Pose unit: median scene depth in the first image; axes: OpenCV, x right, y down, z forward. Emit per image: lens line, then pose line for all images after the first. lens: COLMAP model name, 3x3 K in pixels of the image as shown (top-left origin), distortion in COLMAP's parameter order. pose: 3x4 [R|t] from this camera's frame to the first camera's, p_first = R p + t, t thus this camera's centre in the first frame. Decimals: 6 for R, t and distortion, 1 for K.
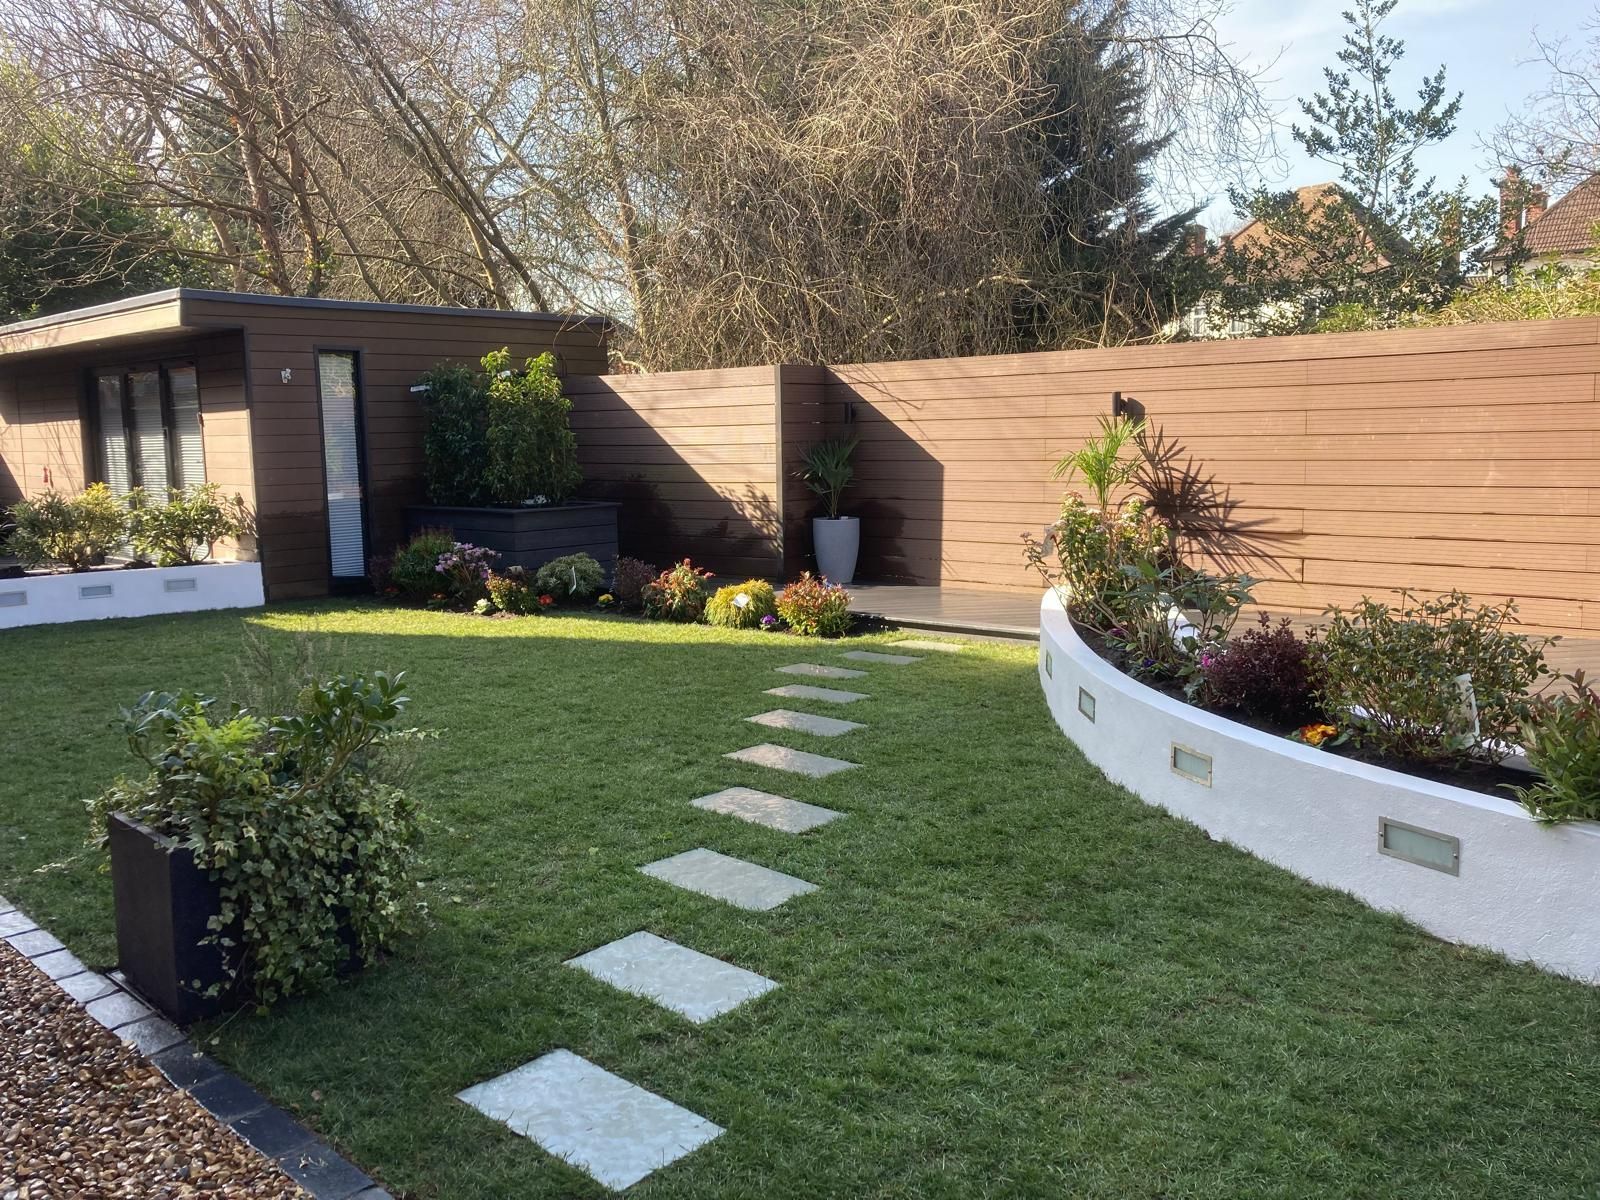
lens RADIAL K [[1298.7, 0, 800.9], [0, 1298.7, 582.6], [0, 0, 1]] dist [0.047415, -0.041138]
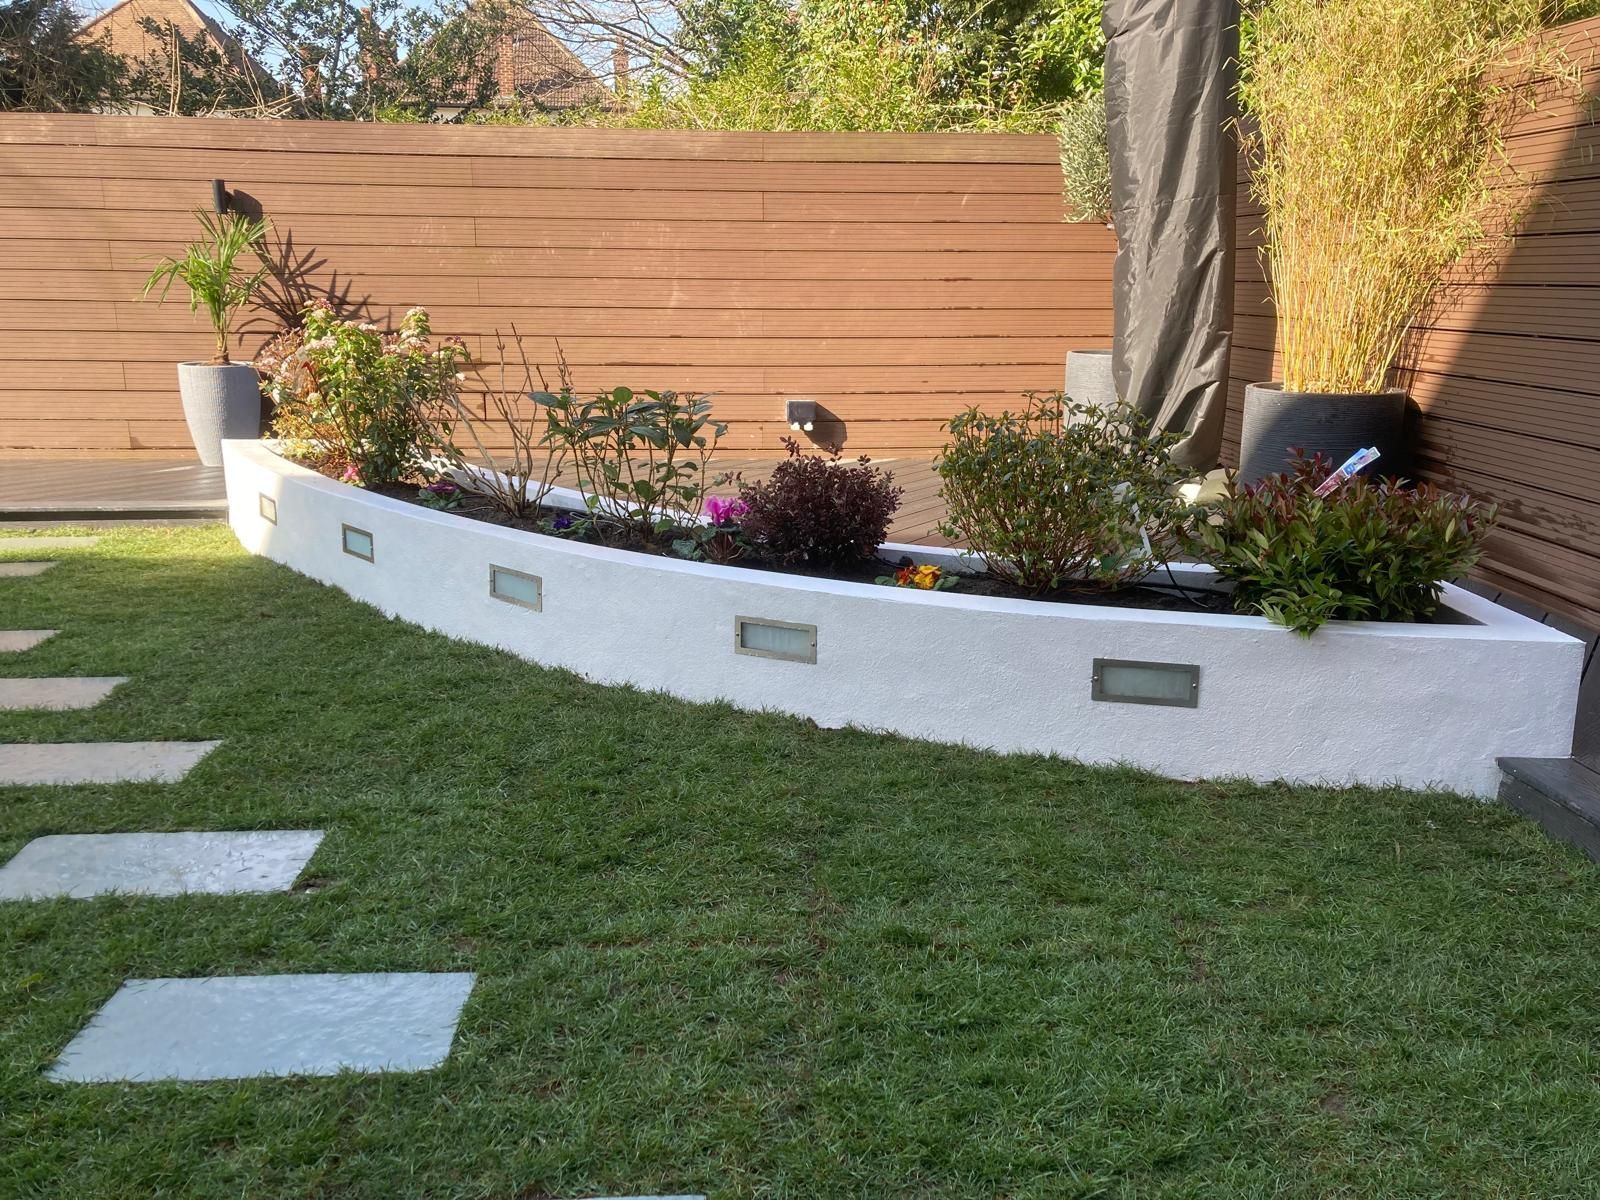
lens RADIAL K [[1298.7, 0, 807.5], [0, 1298.7, 605.8], [0, 0, 1]] dist [0.047415, -0.041138]
pose [[0.673709, -0.156087, 0.722325, -0.114348], [0.063458, 0.986048, 0.153889, 0.001298], [-0.736267, -0.057839, 0.674215, 0.227133]]
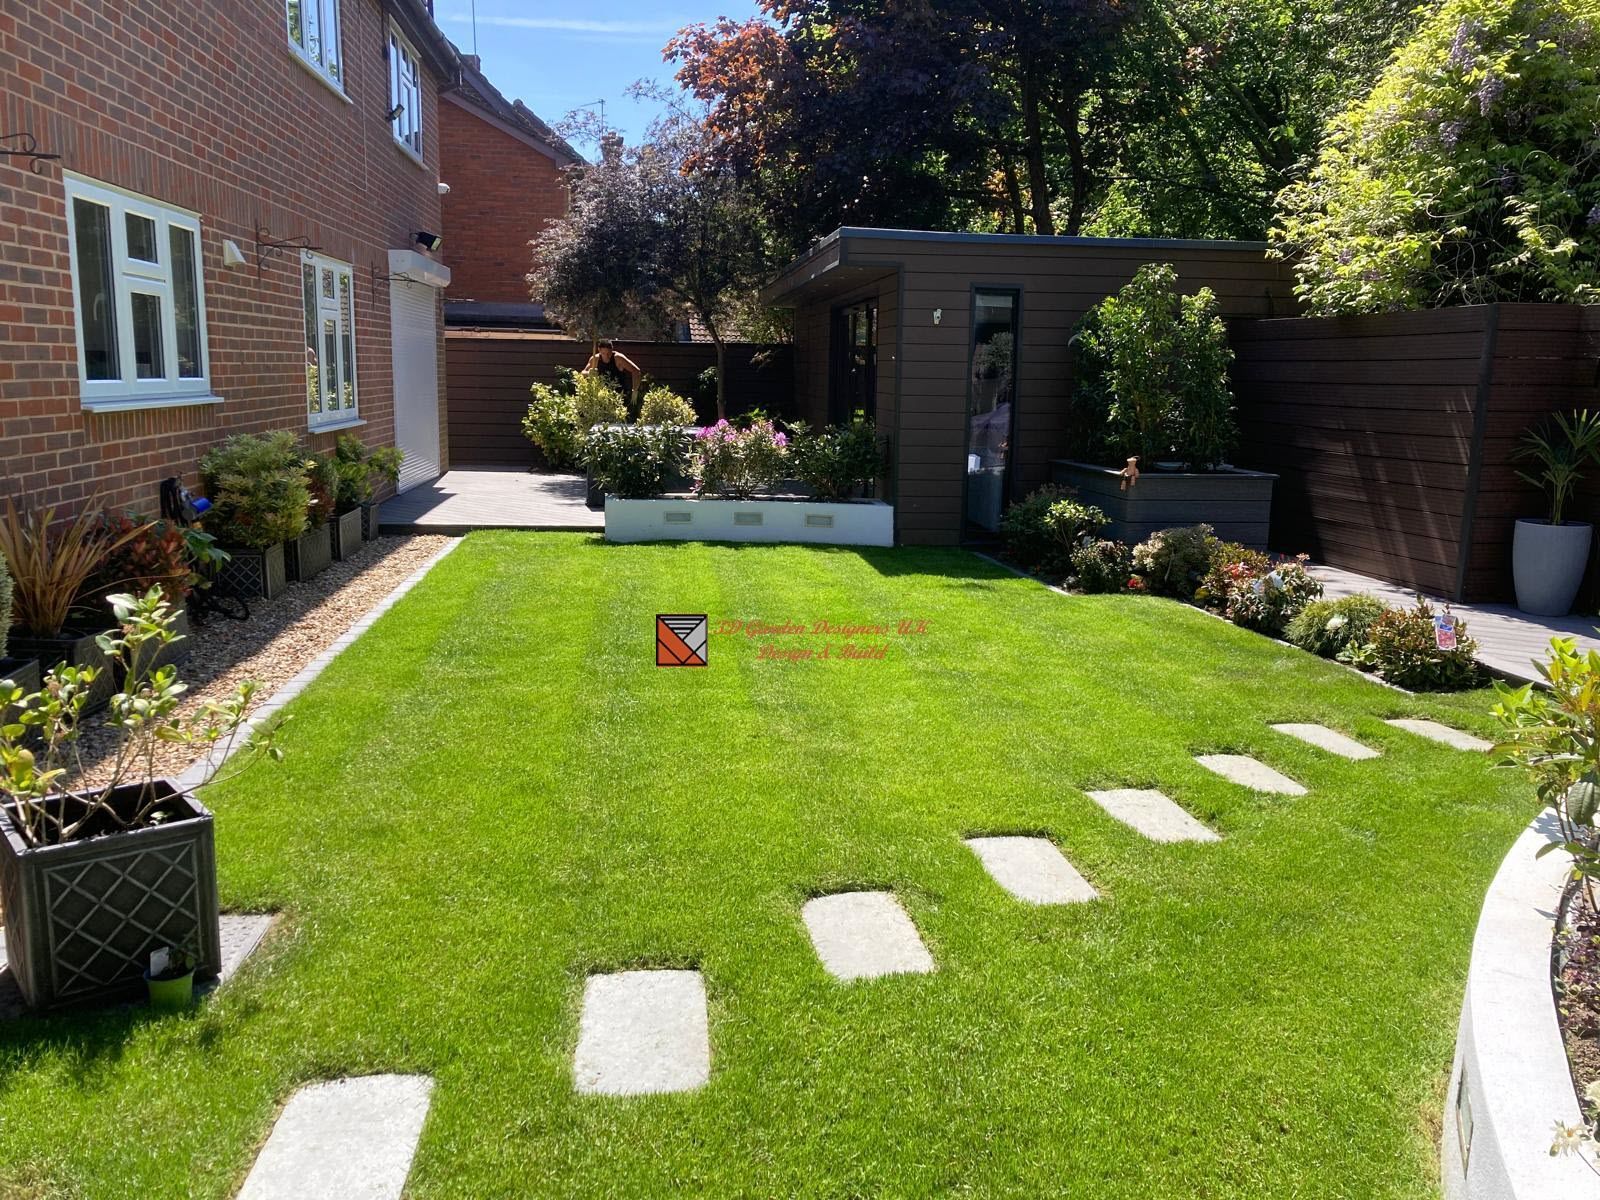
lens RADIAL K [[1298.7, 0, 810.4], [0, 1298.7, 603.7], [0, 0, 1]] dist [0.047415, -0.041138]
pose [[0.776436, 0.146264, -0.612988, 0.185411], [-0.109265, 0.989206, 0.097634, -0.037635], [0.620651, -0.008828, 0.784037, 0.218699]]
